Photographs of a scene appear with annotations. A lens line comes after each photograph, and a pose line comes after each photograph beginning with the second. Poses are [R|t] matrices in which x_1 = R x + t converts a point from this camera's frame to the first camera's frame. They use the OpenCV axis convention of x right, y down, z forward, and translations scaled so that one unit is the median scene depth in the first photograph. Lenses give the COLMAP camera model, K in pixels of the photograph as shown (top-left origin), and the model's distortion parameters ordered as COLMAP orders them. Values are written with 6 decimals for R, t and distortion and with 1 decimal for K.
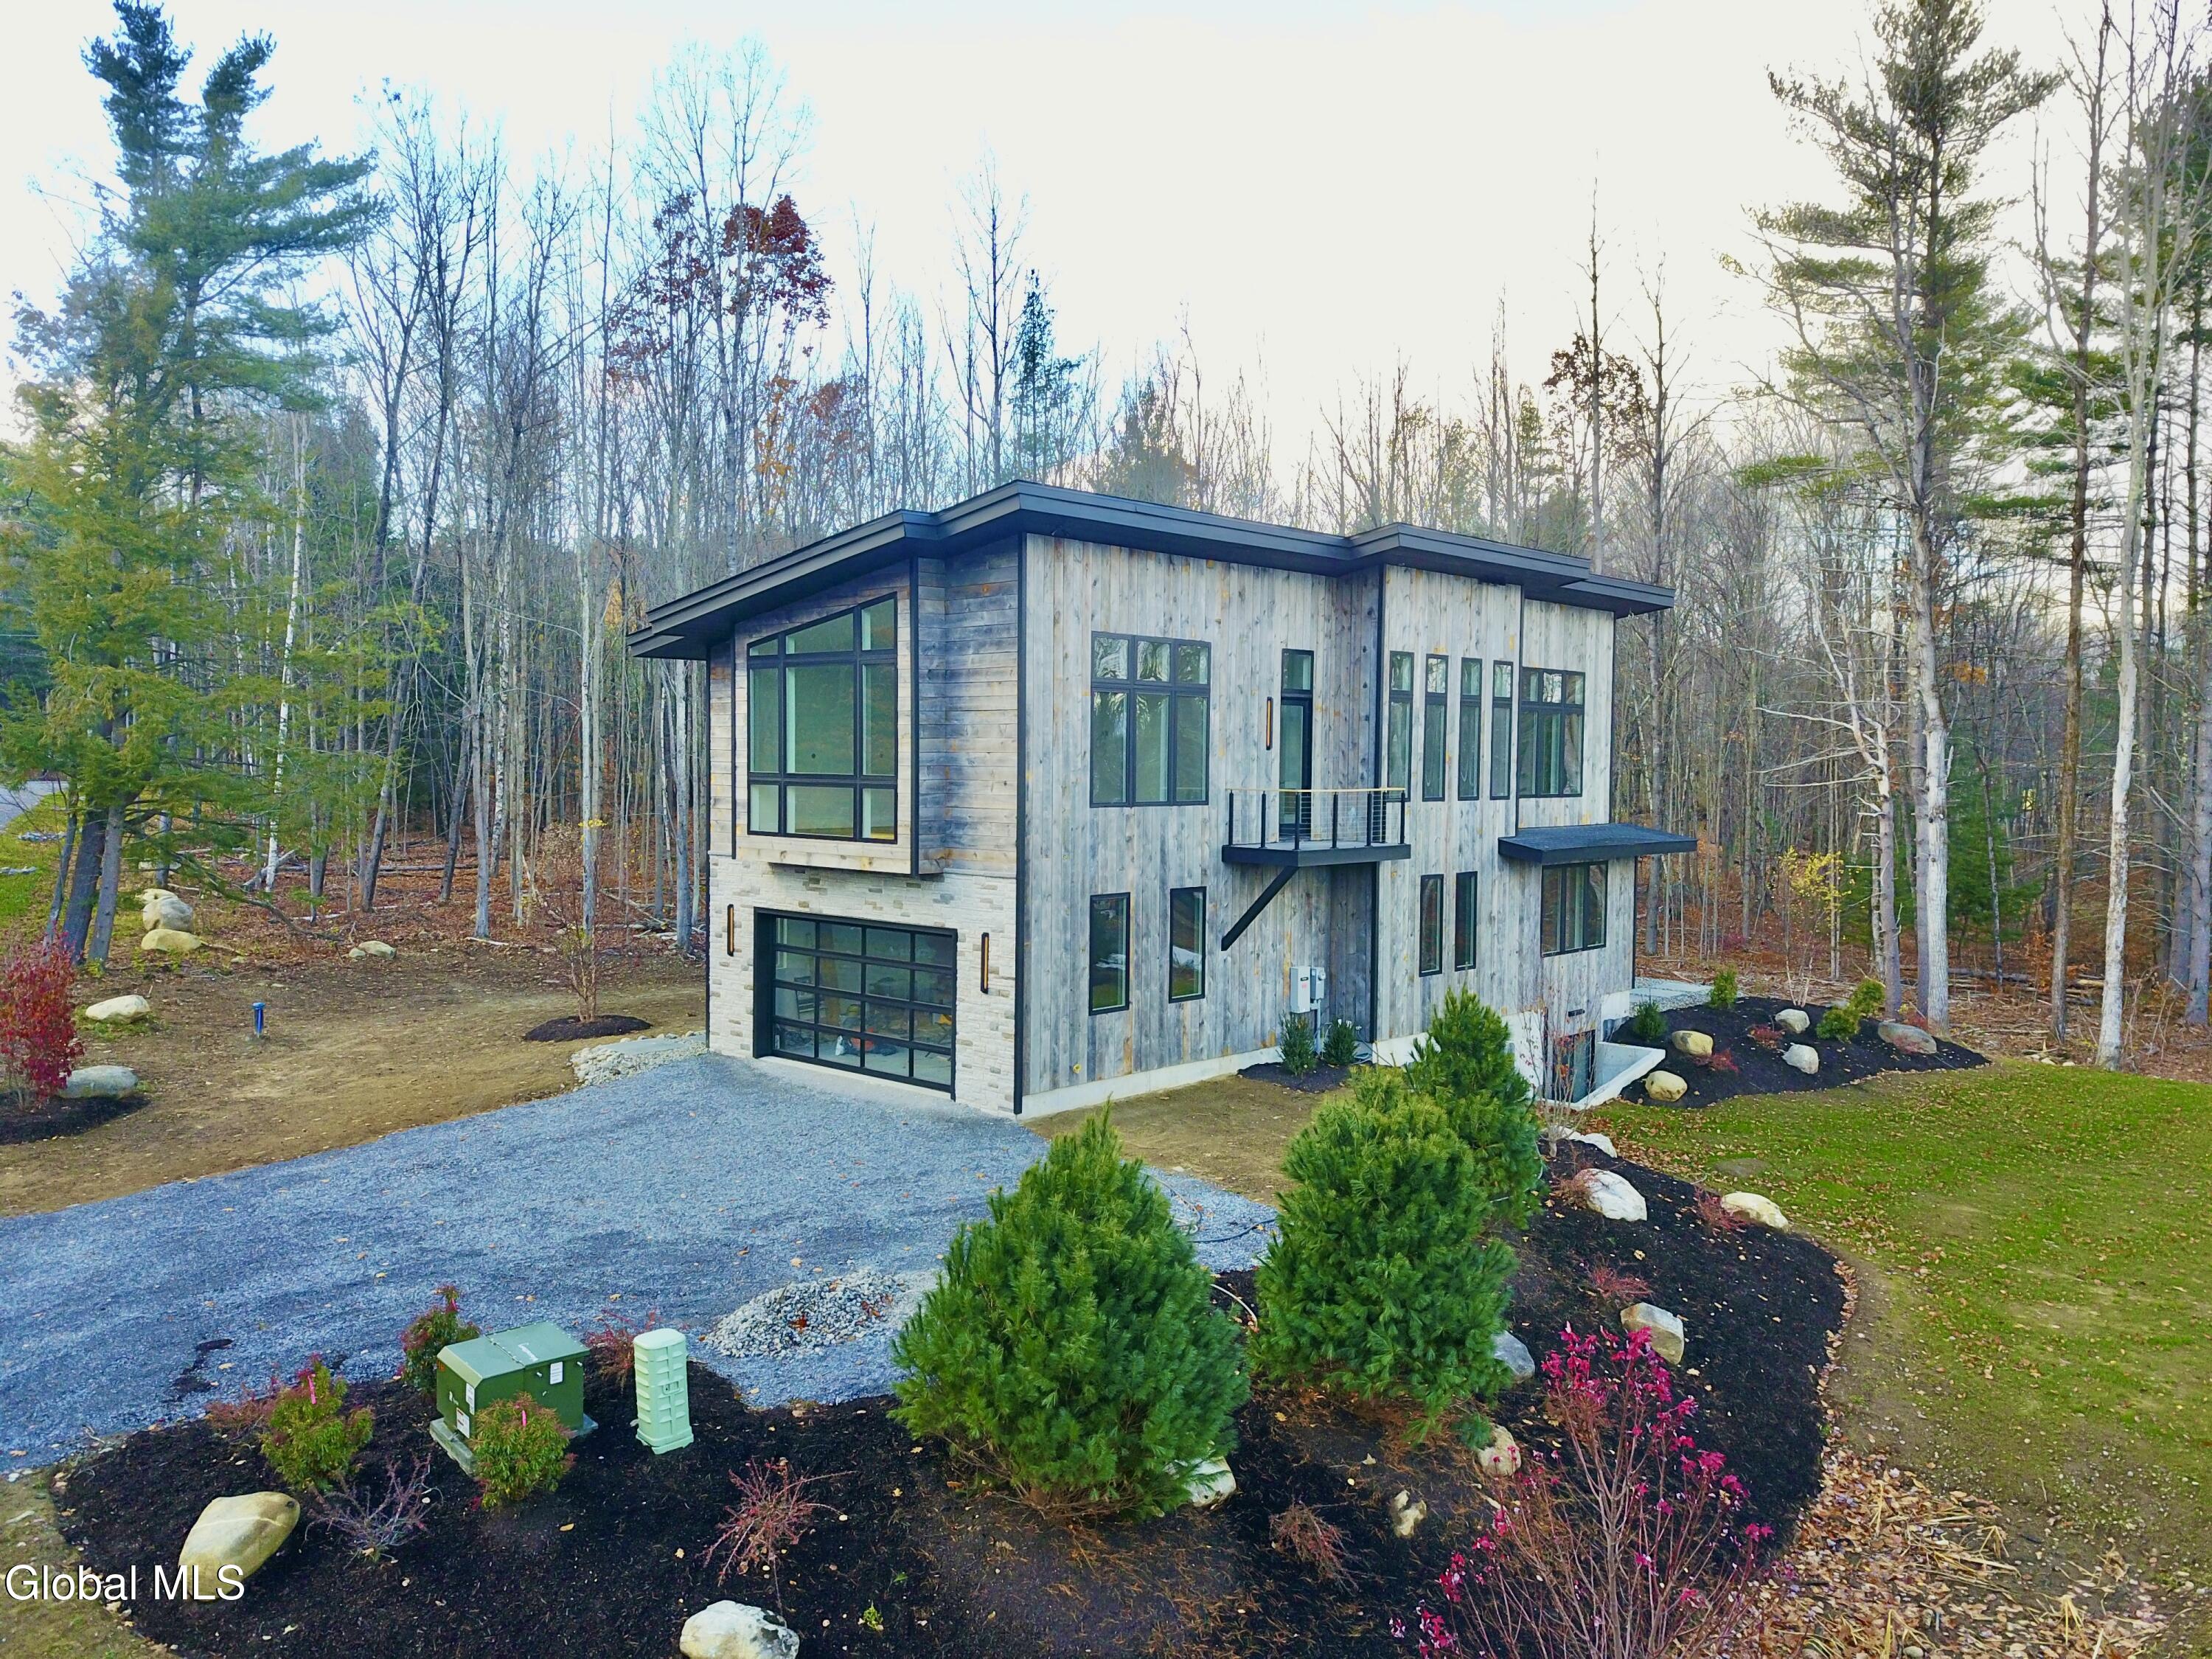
lens RADIAL K [[1738.8, 0, 1100.5], [0, 1738.8, 840.8], [0, 0, 1]] dist [-0.011315, 0.002660]
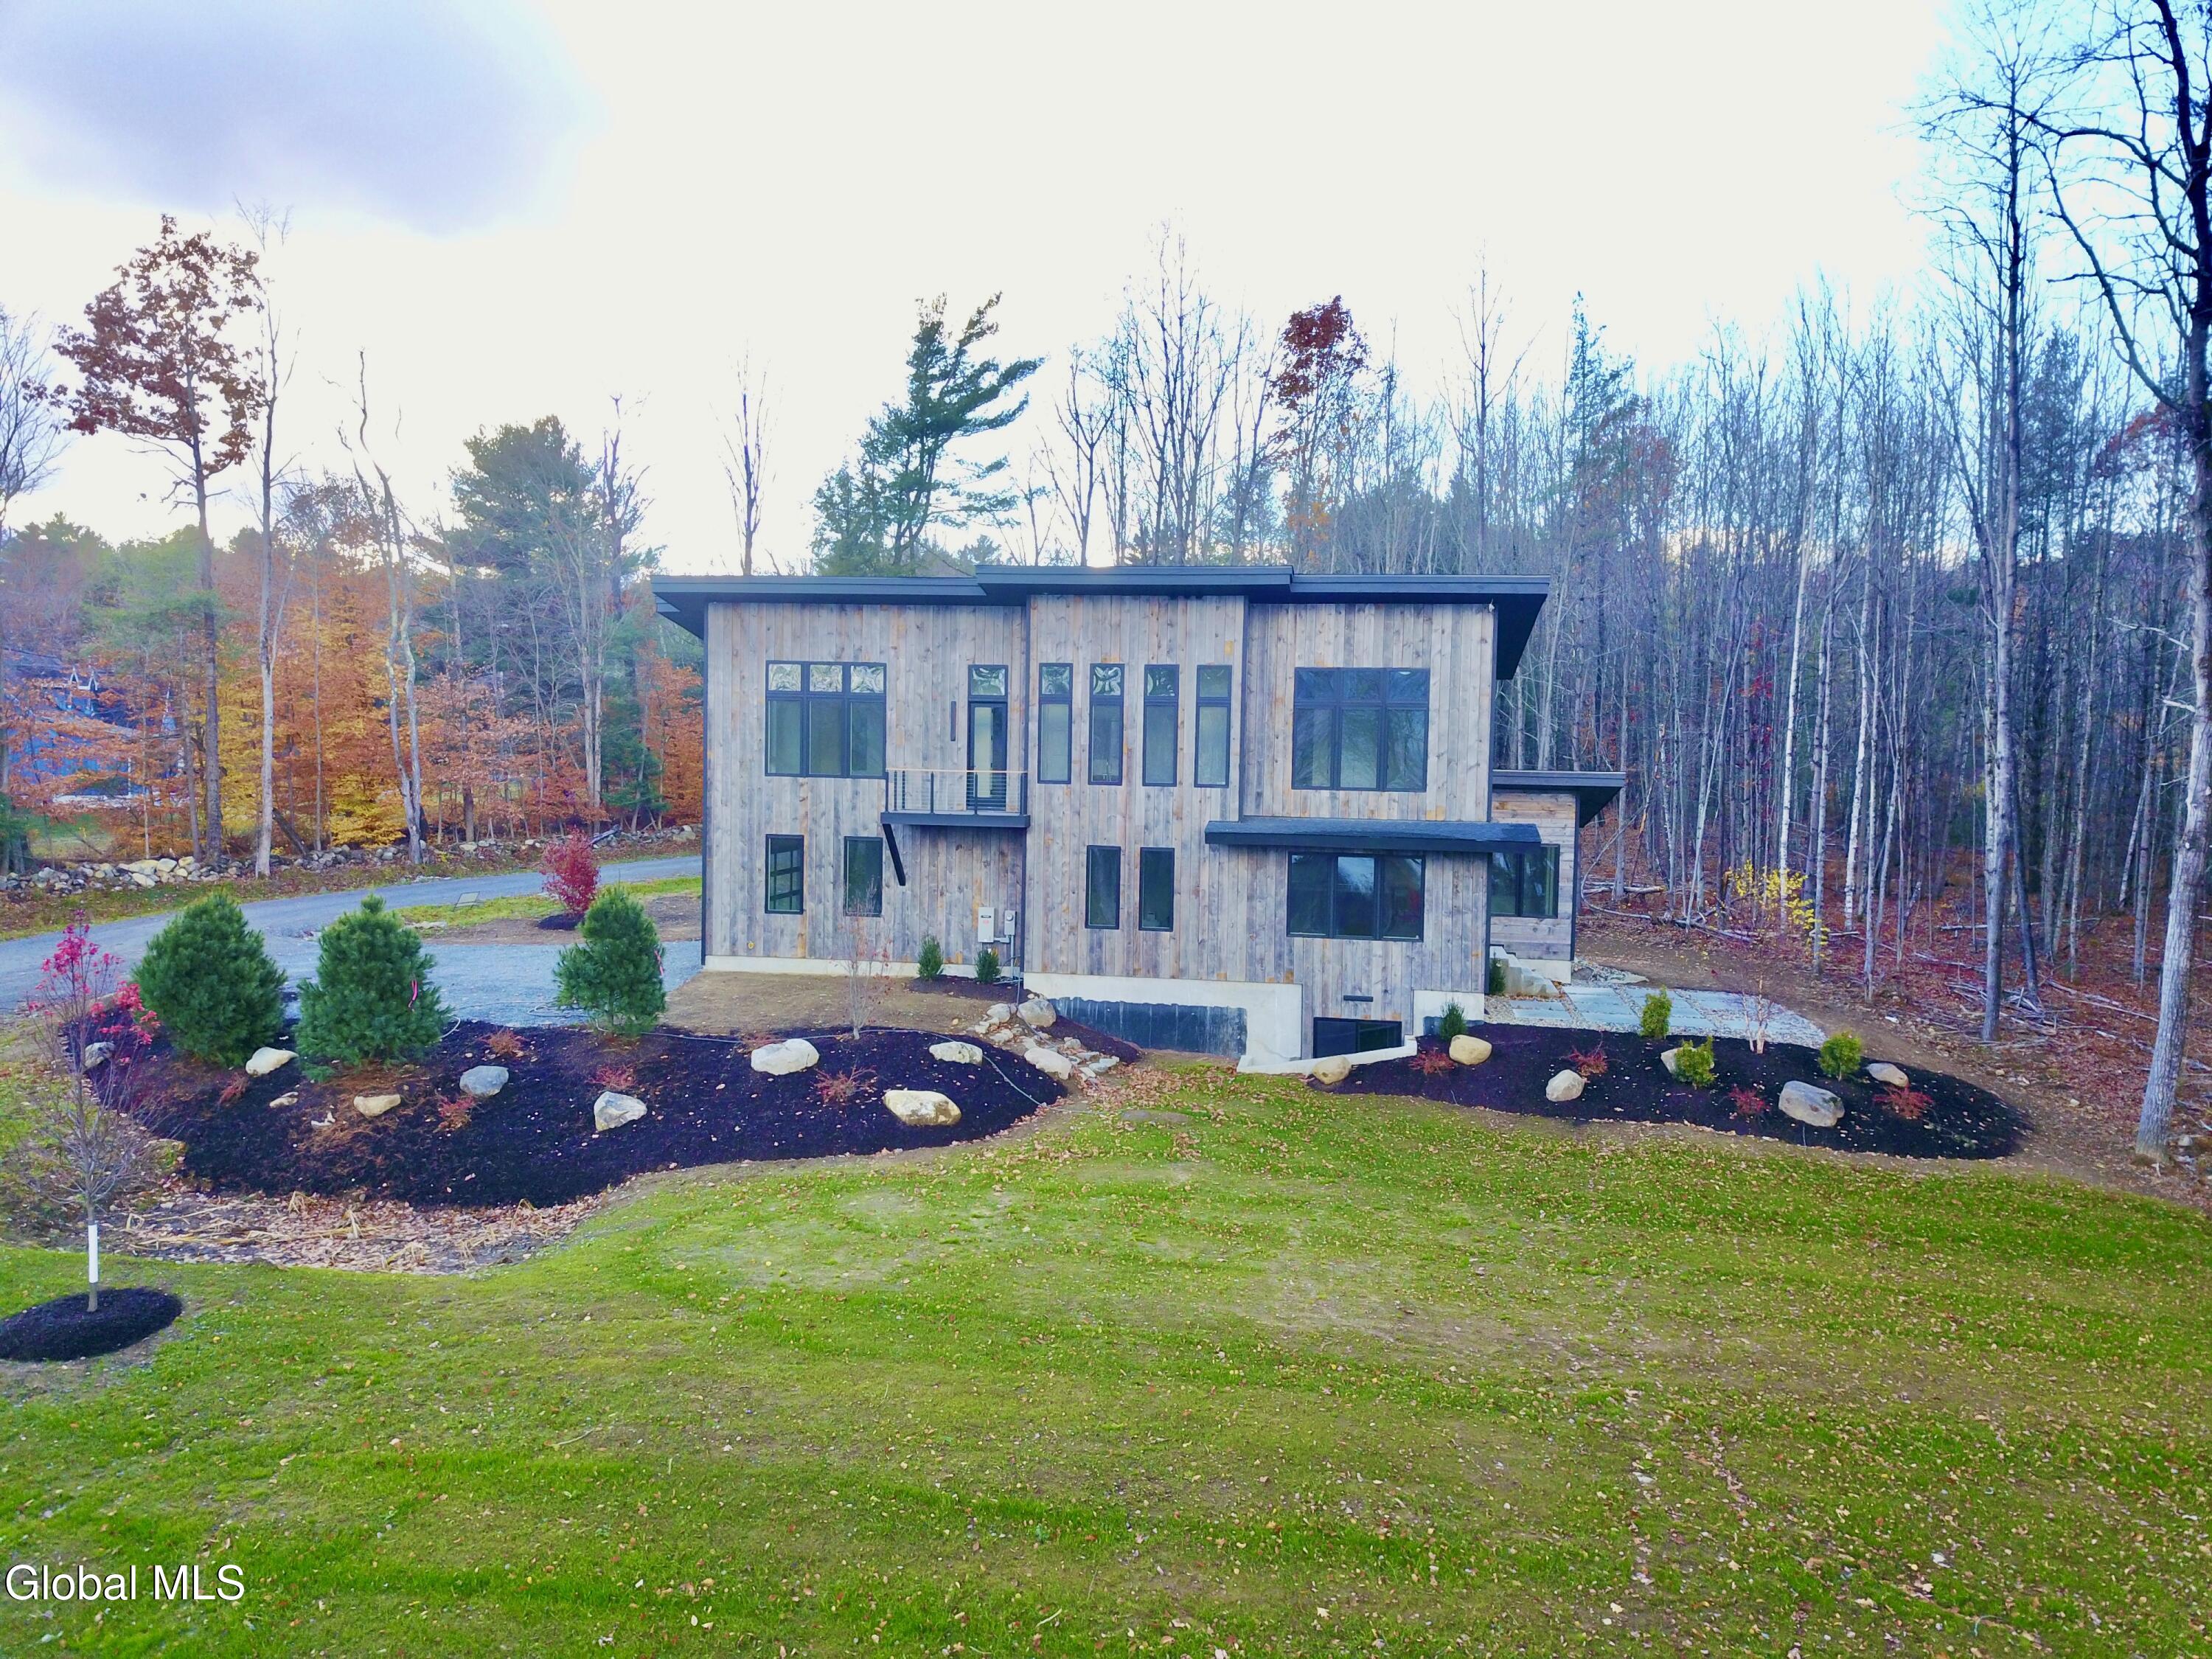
lens RADIAL K [[1738.8, 0, 1112.9], [0, 1738.8, 817.1], [0, 0, 1]] dist [-0.011315, 0.002660]
pose [[0.567981, 0.034044, -0.822337, 1.336569], [-0.055884, 0.998434, 0.002736, -0.004573], [0.821142, 0.044402, 0.568994, 0.355587]]
